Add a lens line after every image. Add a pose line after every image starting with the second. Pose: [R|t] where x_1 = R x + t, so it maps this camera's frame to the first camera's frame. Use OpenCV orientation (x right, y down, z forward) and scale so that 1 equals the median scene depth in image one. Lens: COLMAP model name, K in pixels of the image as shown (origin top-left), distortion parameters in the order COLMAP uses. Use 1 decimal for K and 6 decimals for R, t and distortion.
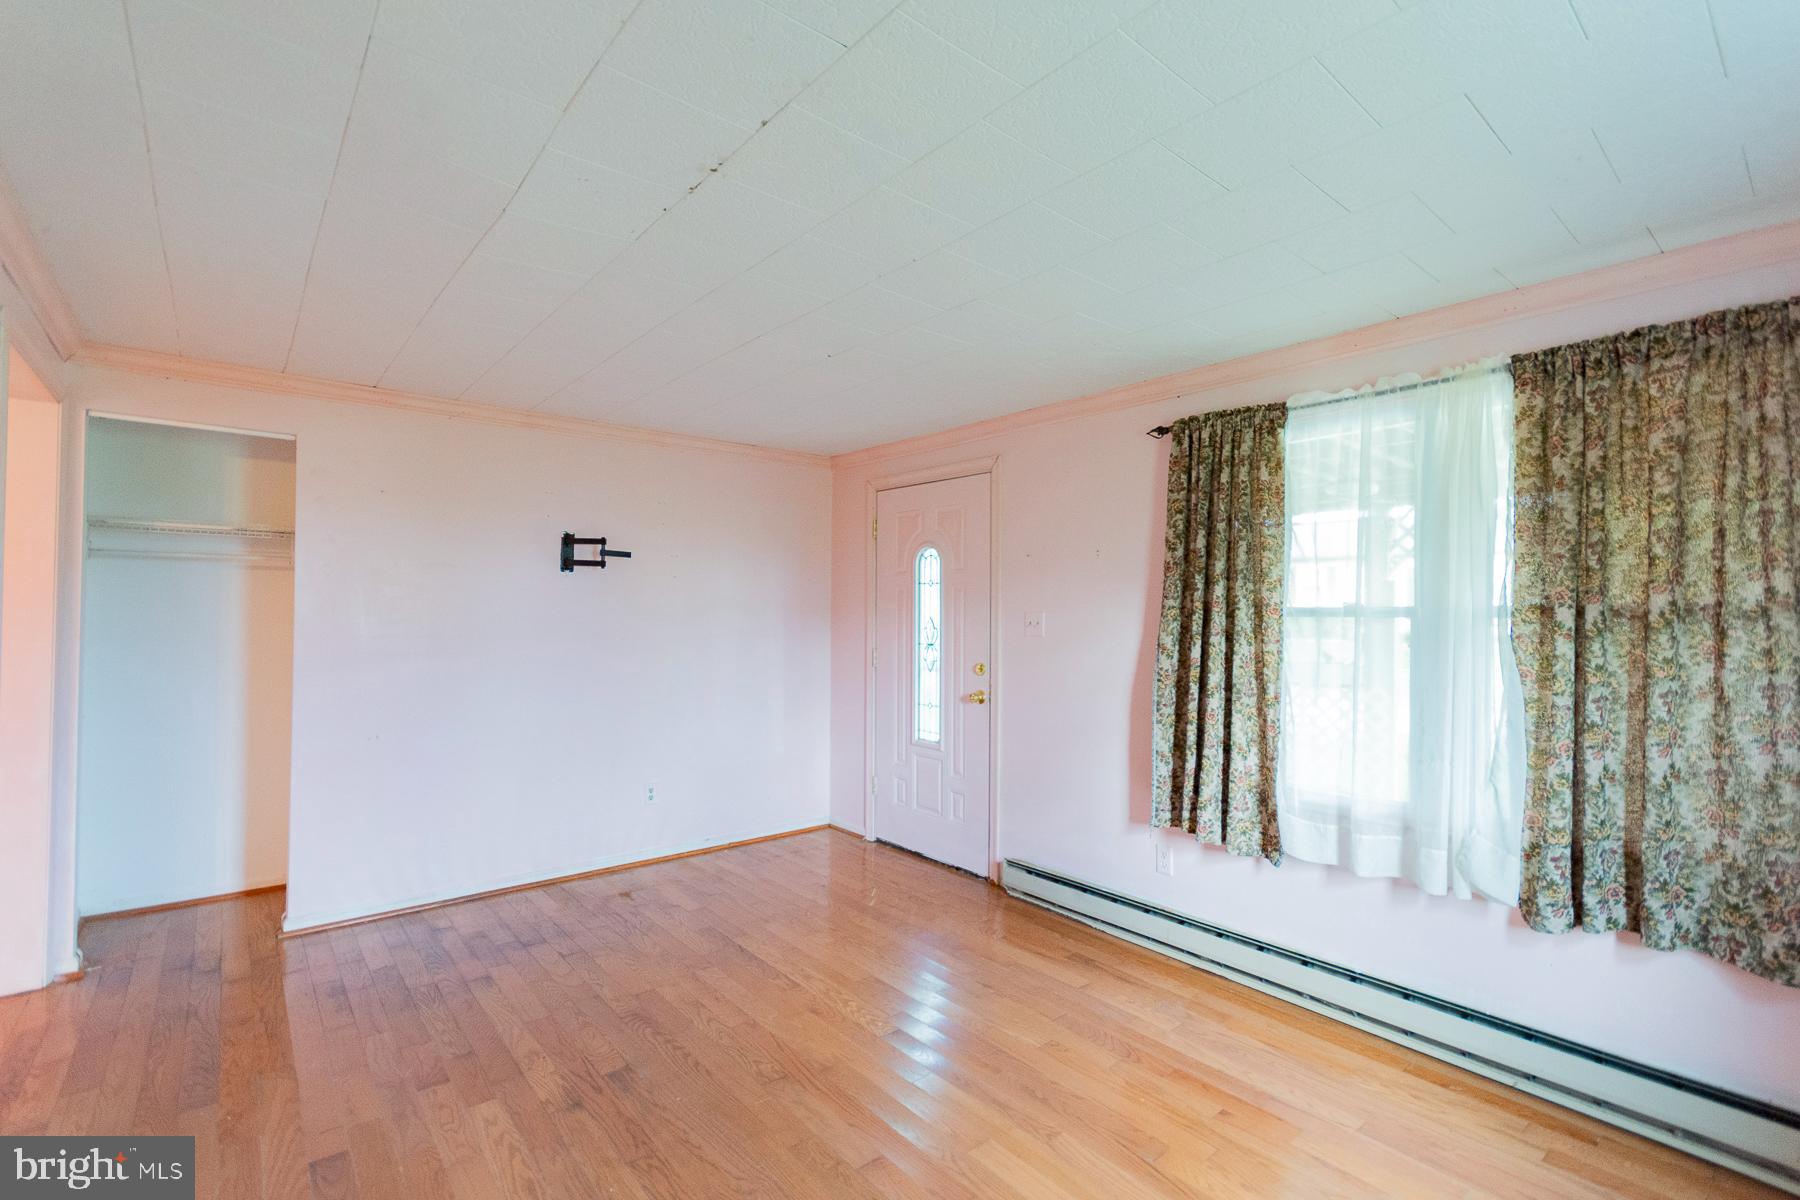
lens RADIAL K [[789.7, 0, 900.0], [0, 789.7, 607.8], [0, 0, 1]] dist [0.003211, -0.002170]
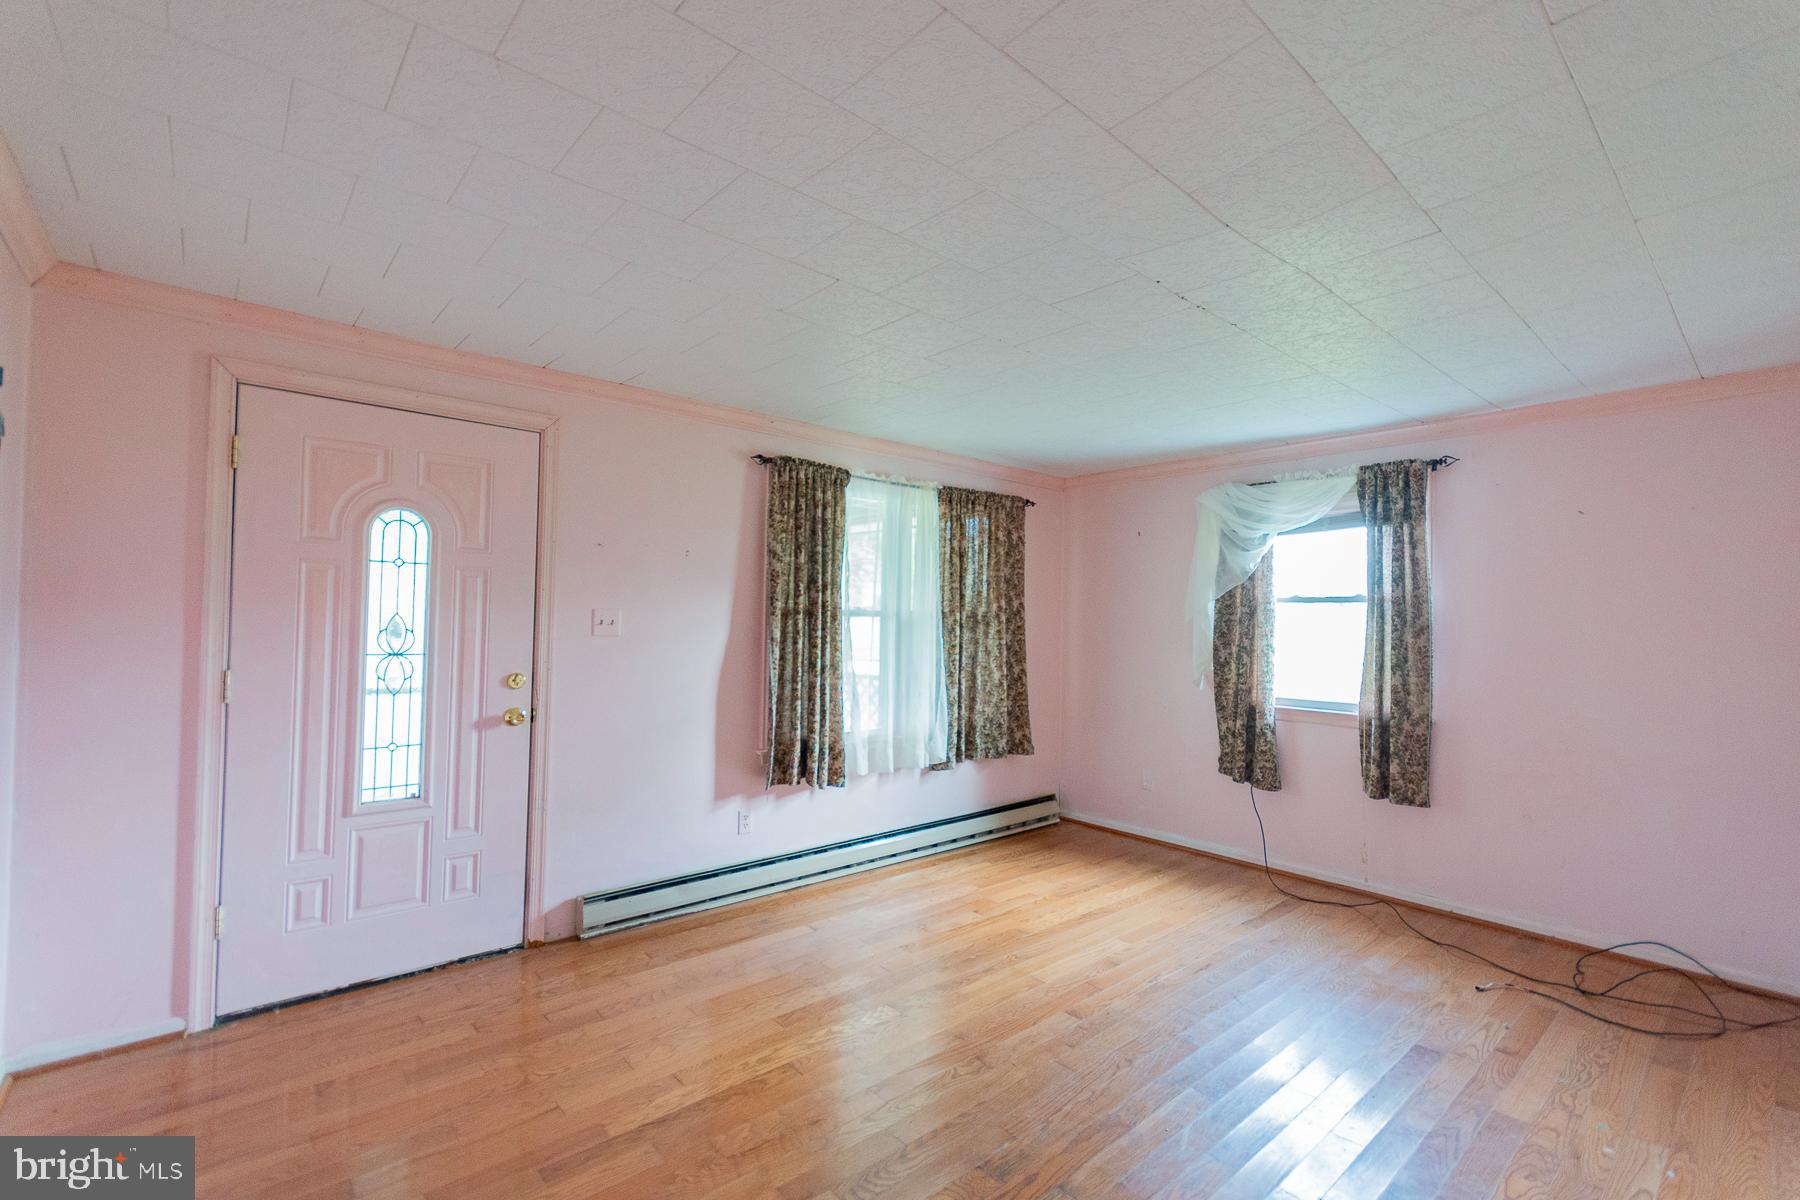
lens RADIAL K [[789.7, 0, 900.0], [0, 789.7, 604.0], [0, 0, 1]] dist [0.003211, -0.002170]
pose [[-0.015762, 0.001240, 0.999875, -0.880511], [-0.030555, 0.999532, -0.001721, -0.010985], [-0.999409, -0.030578, -0.015717, 0.825842]]
